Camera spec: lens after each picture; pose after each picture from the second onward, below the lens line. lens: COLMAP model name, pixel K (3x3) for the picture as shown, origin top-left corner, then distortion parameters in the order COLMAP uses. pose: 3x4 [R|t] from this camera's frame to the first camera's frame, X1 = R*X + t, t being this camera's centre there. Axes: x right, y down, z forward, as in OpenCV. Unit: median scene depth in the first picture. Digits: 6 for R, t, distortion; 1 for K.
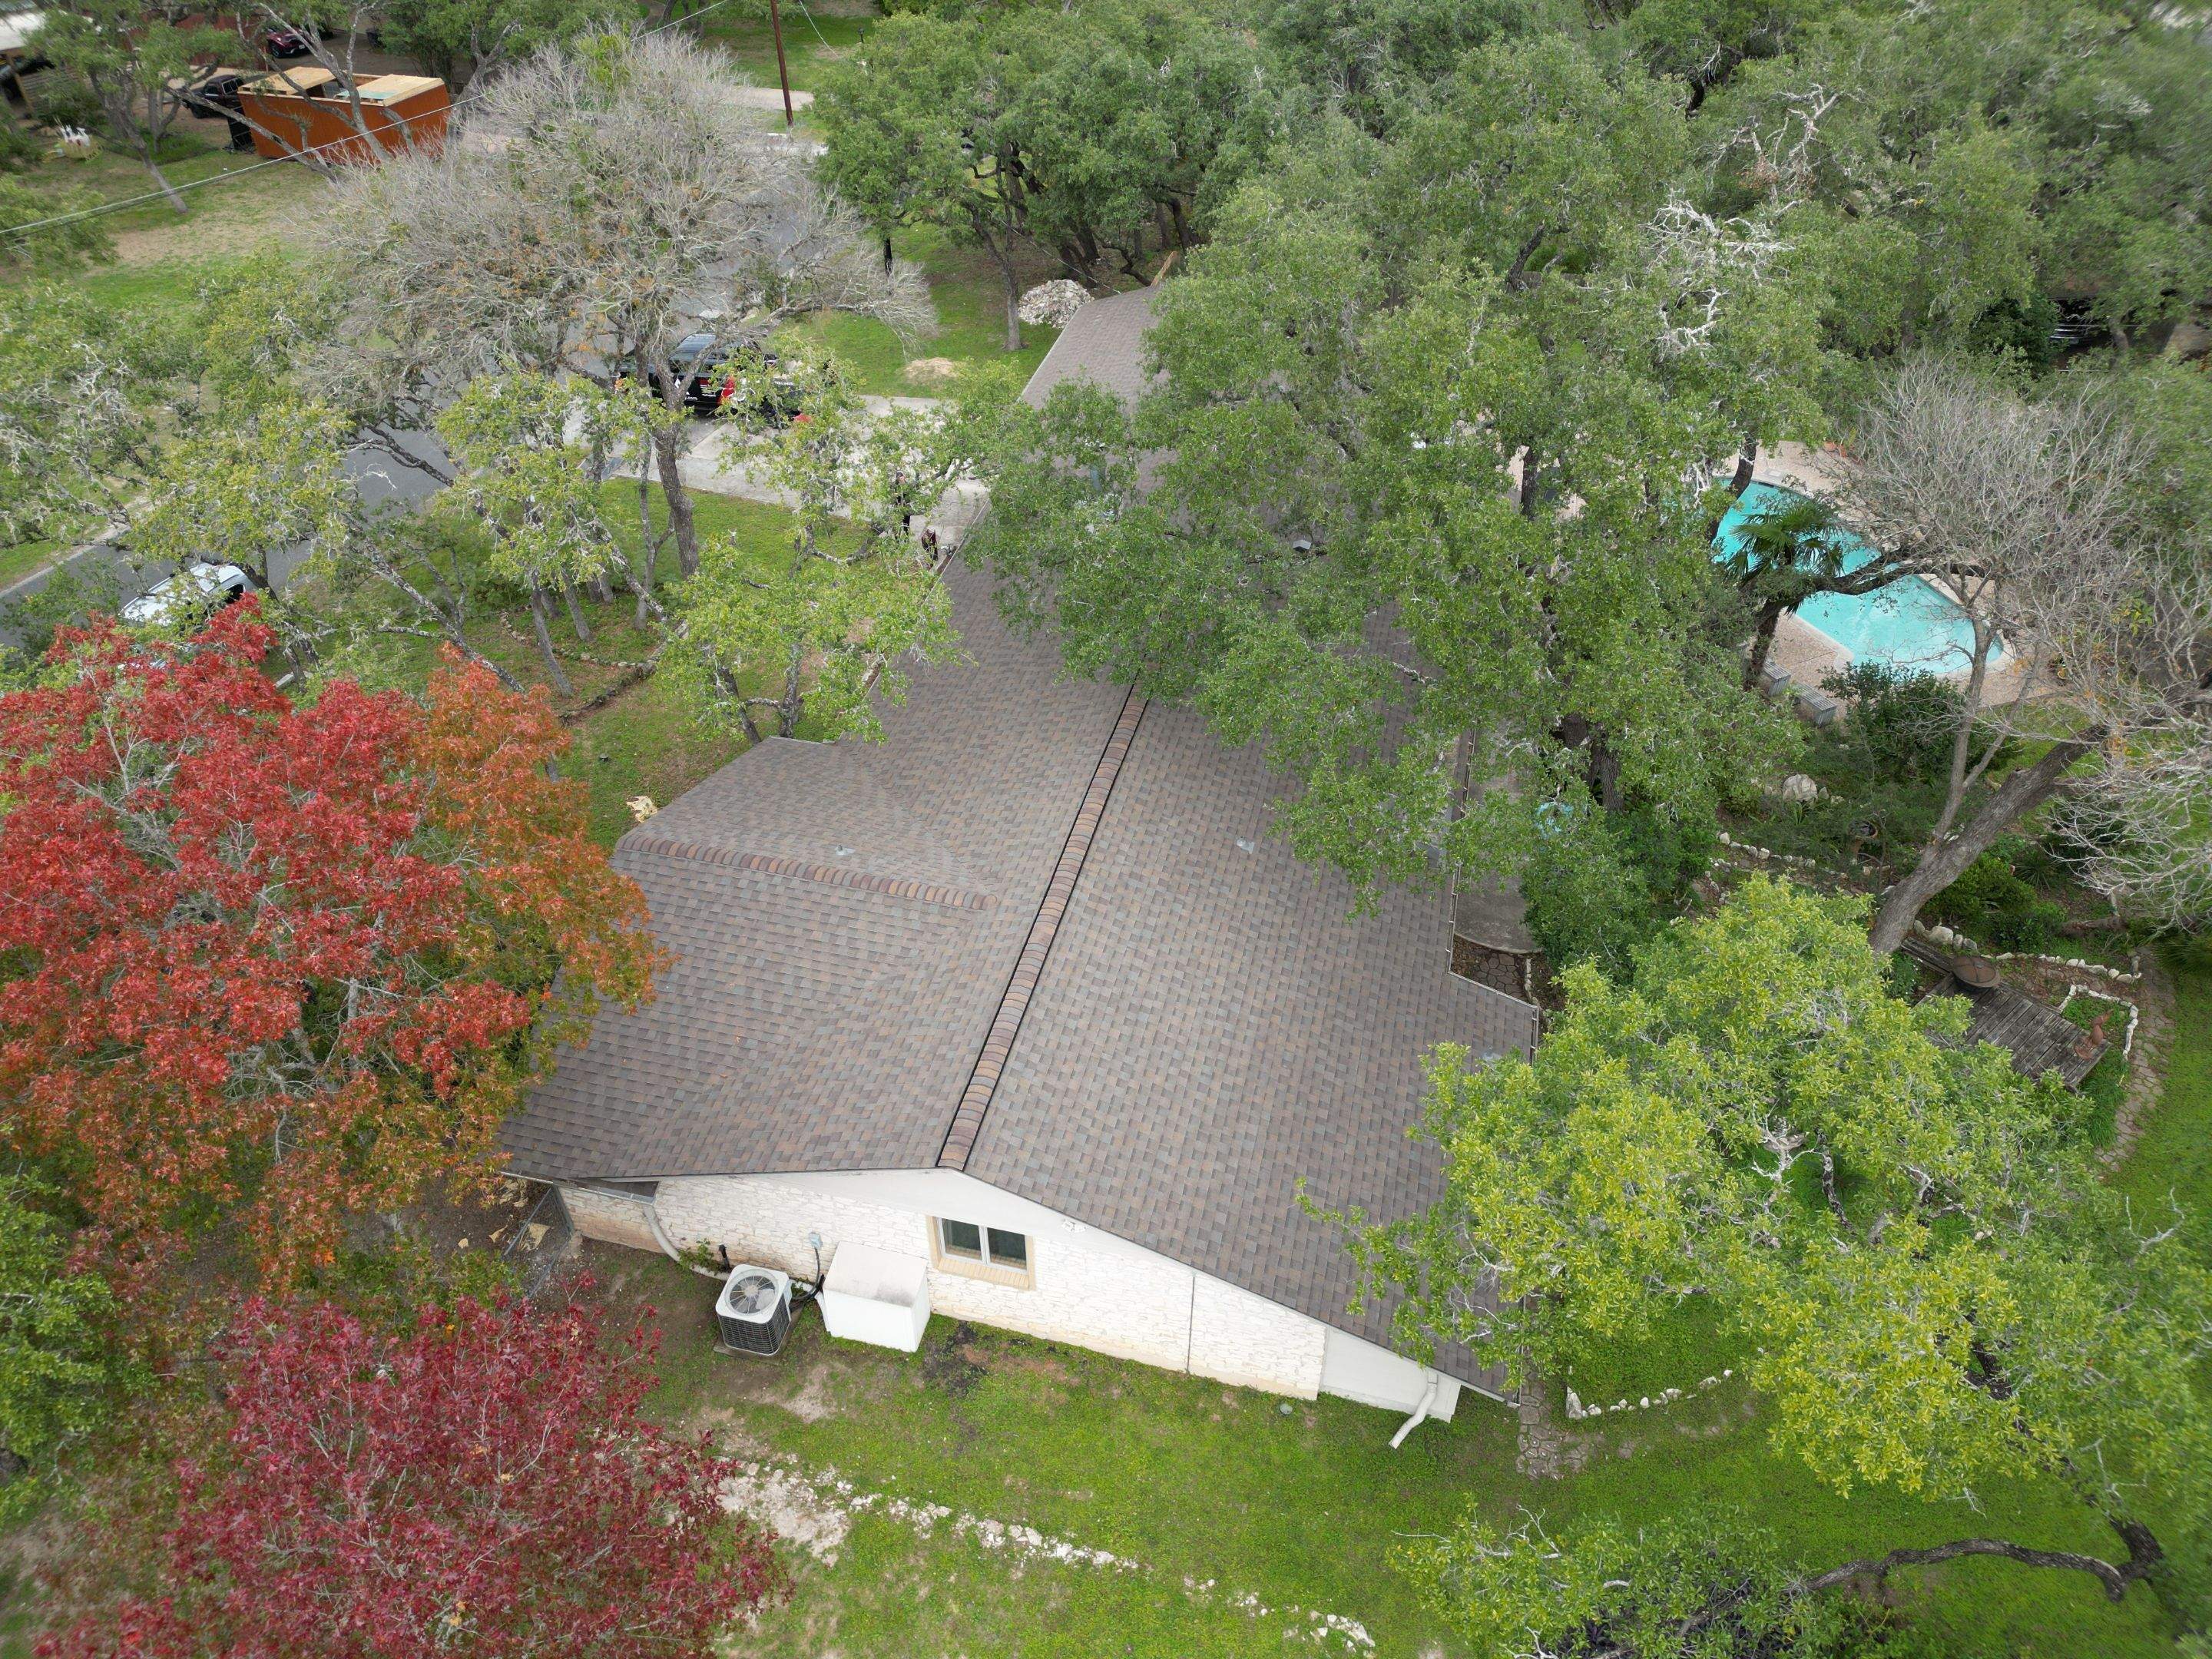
lens RADIAL K [[1542.3, 0, 1102.4], [0, 1542.3, 831.9], [0, 0, 1]] dist [0.079411, -0.076176]
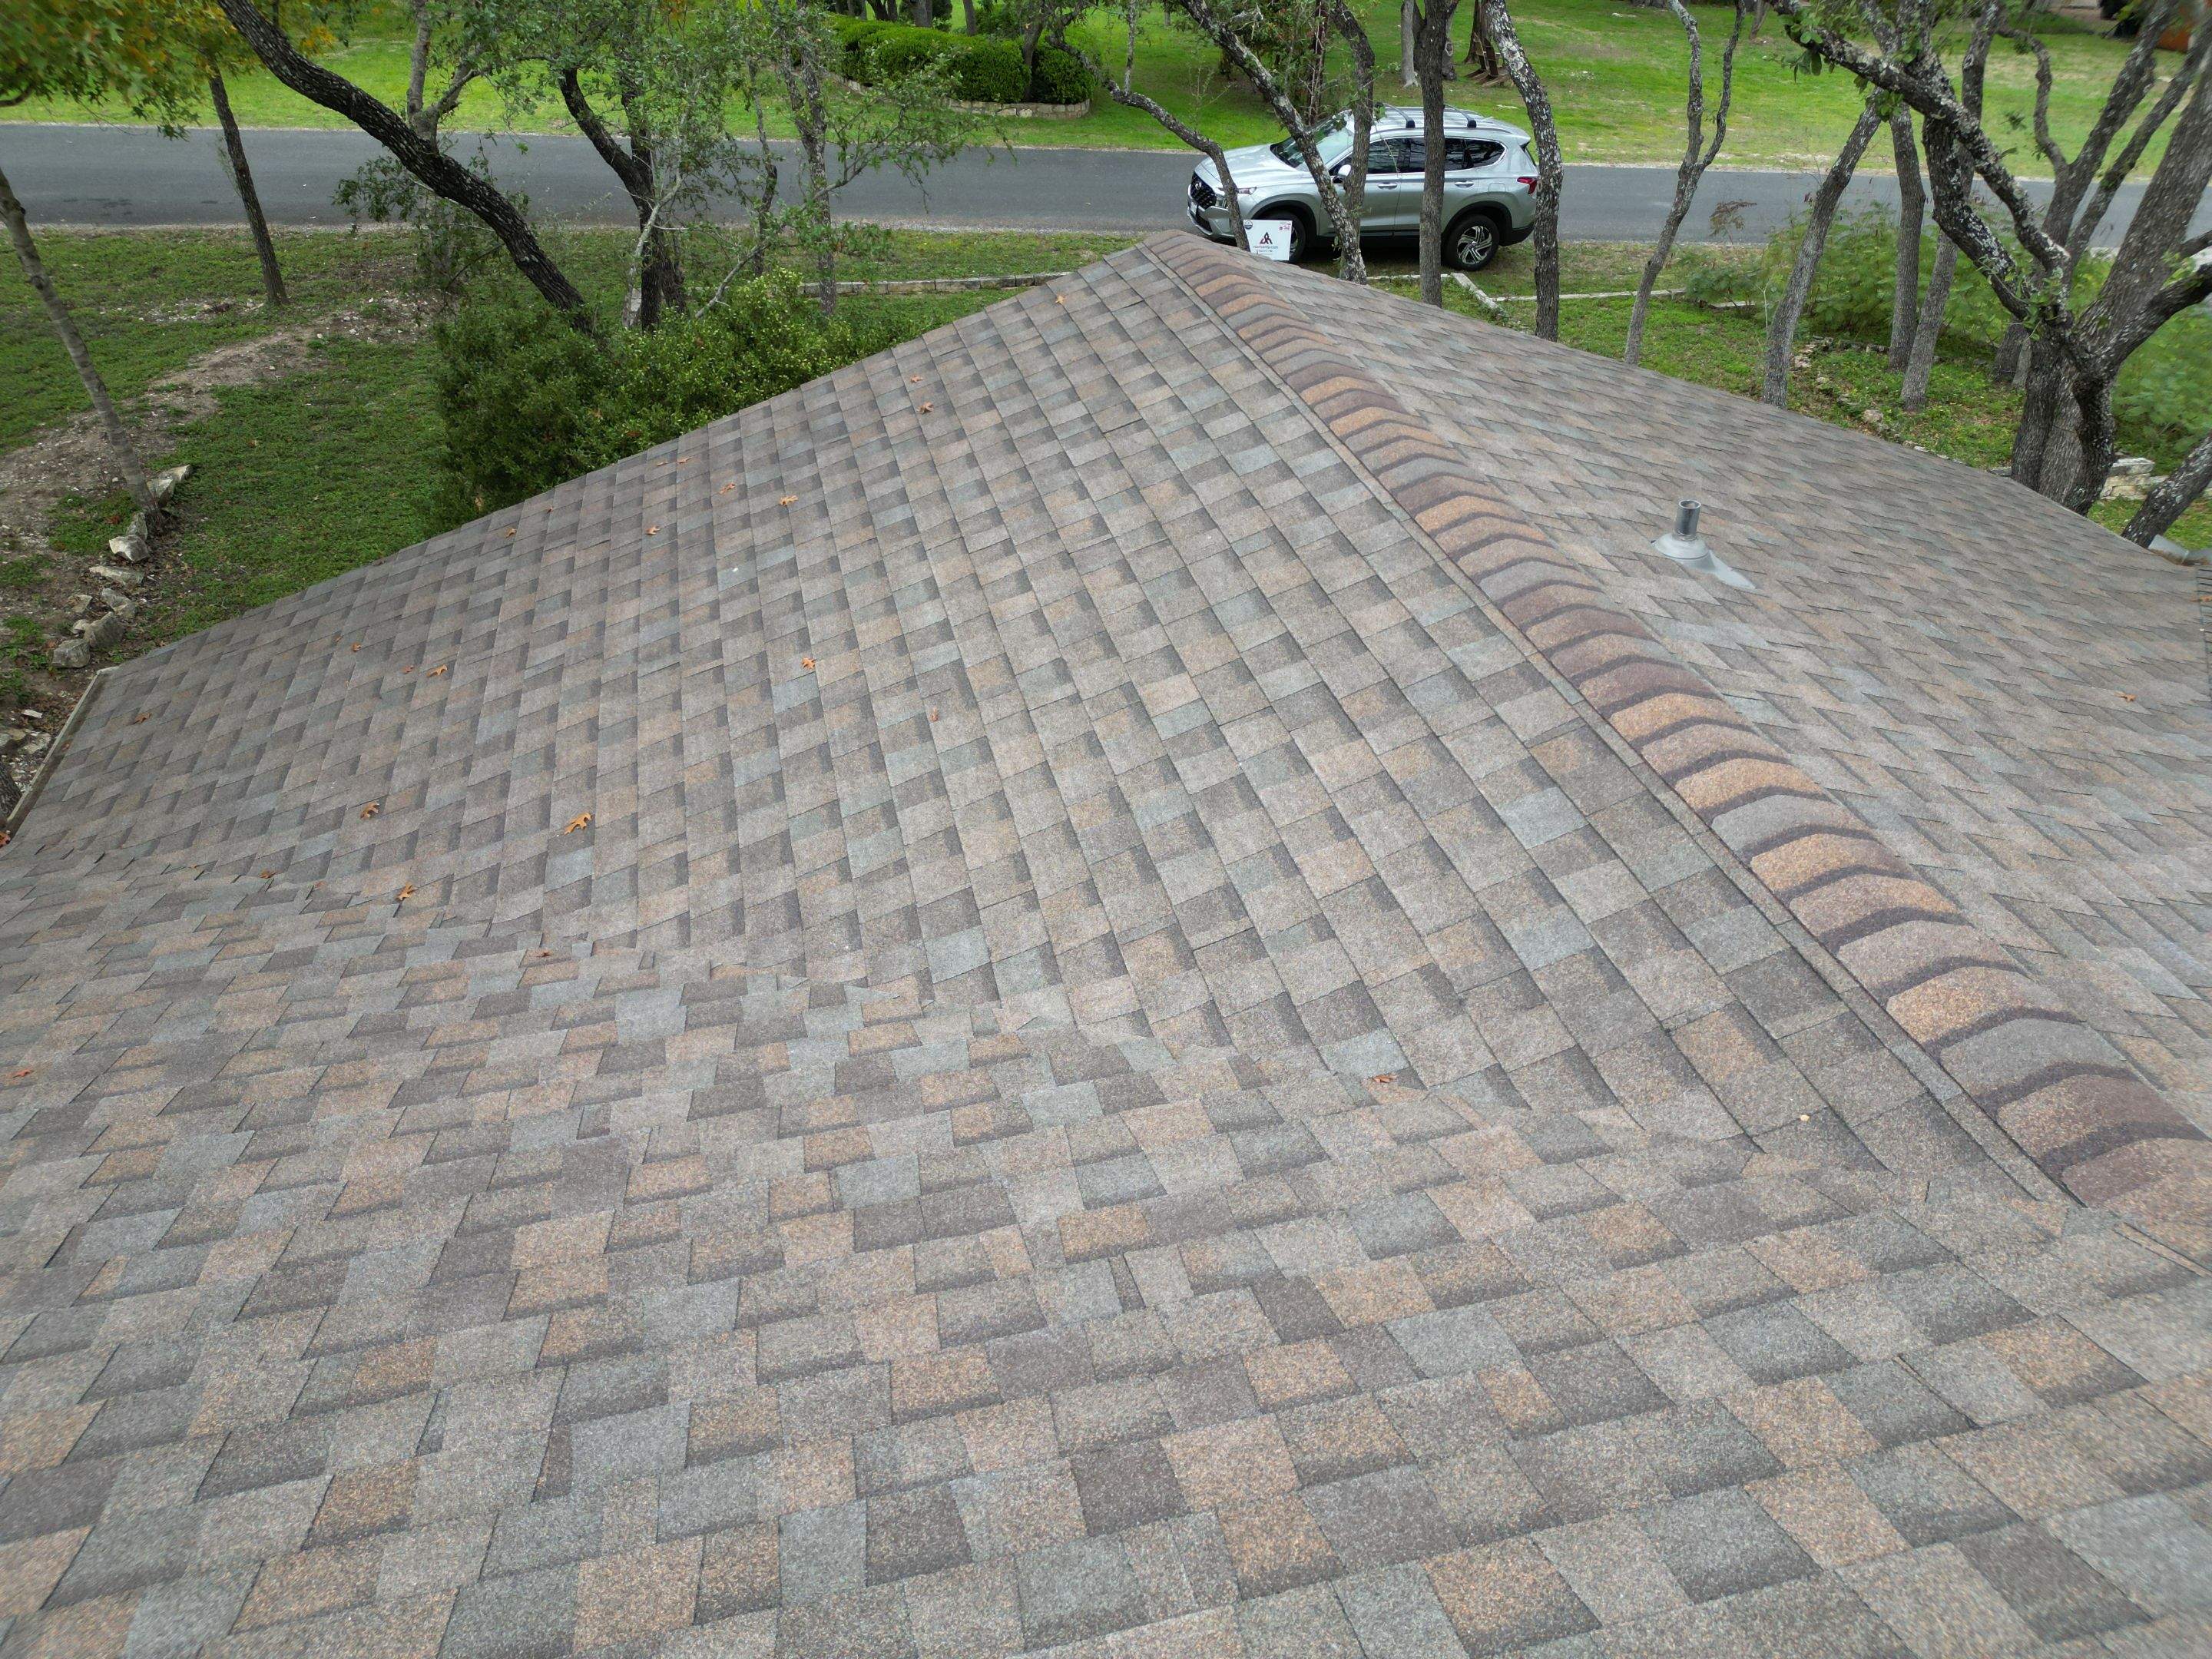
lens RADIAL K [[1542.3, 0, 1102.4], [0, 1542.3, 831.9], [0, 0, 1]] dist [0.079411, -0.076176]
pose [[0.462258, 0.511247, -0.724530, -0.041354], [-0.577653, 0.793529, 0.191385, 0.047908], [0.672781, 0.330058, 0.662139, 0.866040]]
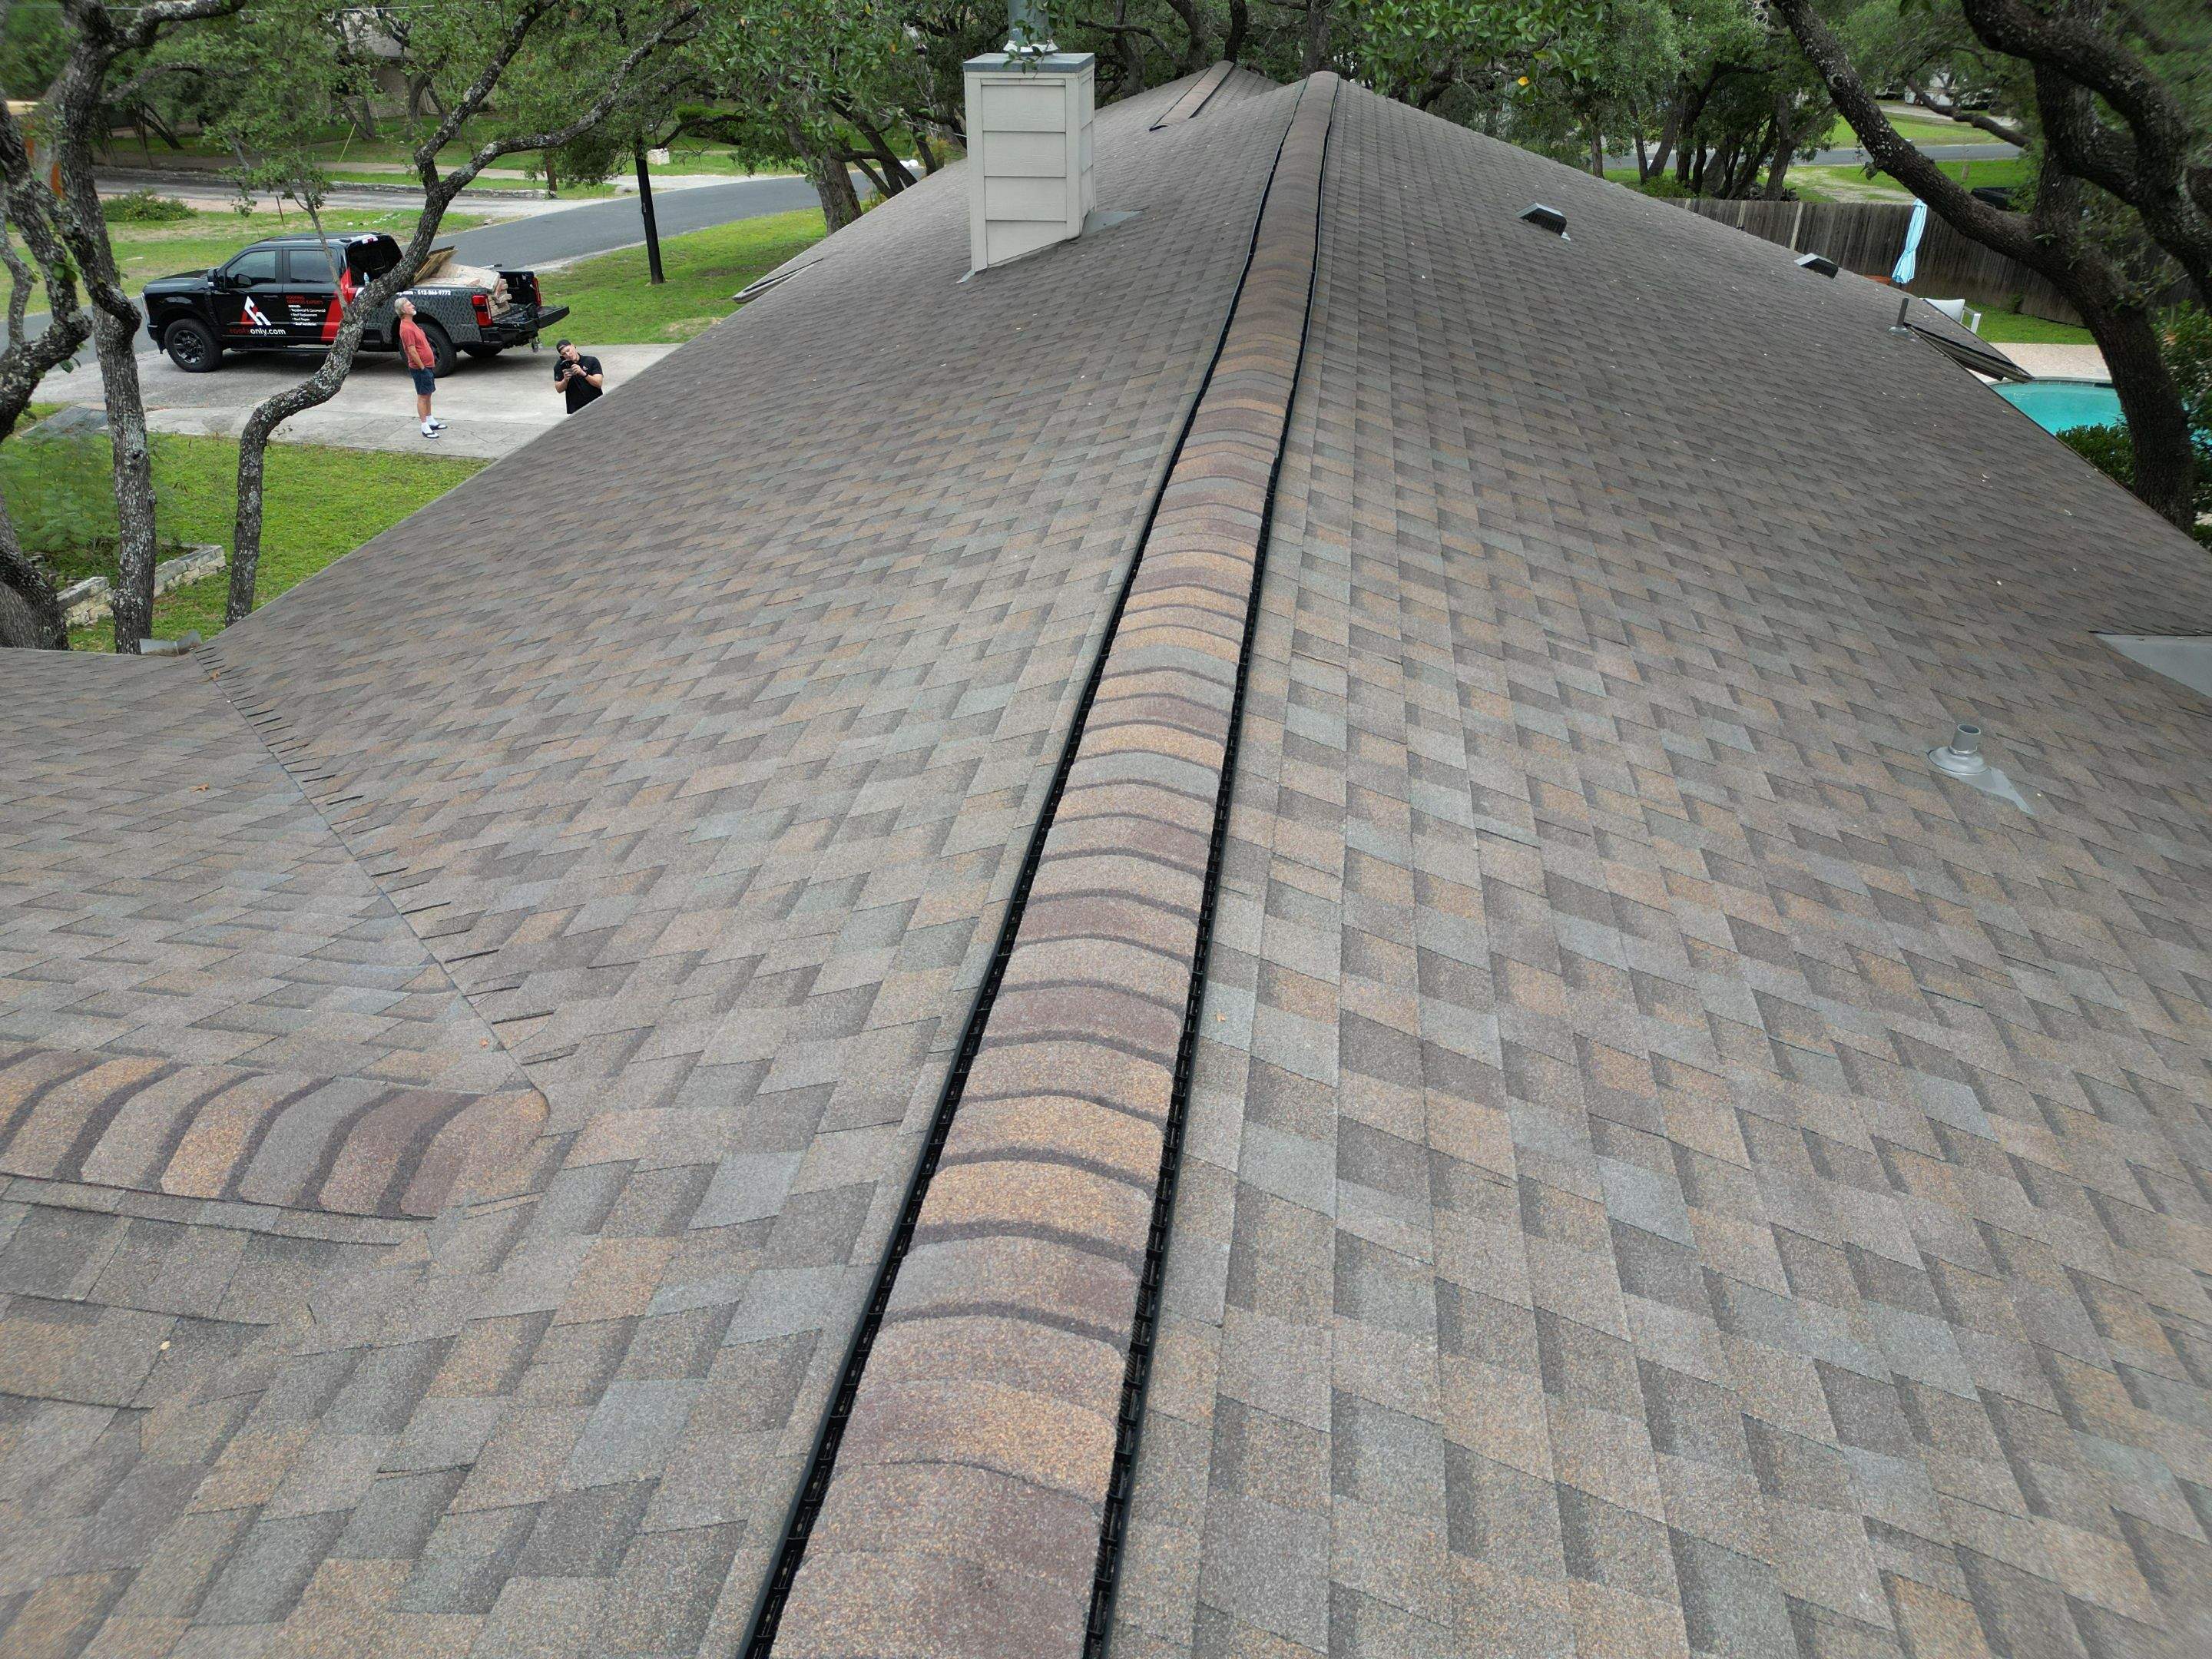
lens RADIAL K [[1542.3, 0, 1102.4], [0, 1542.3, 831.9], [0, 0, 1]] dist [0.079411, -0.076176]
pose [[0.994792, -0.046332, 0.090787, -0.036063], [0.061285, 0.983613, -0.169558, 0.044689], [-0.081443, 0.174238, 0.981330, 0.870946]]
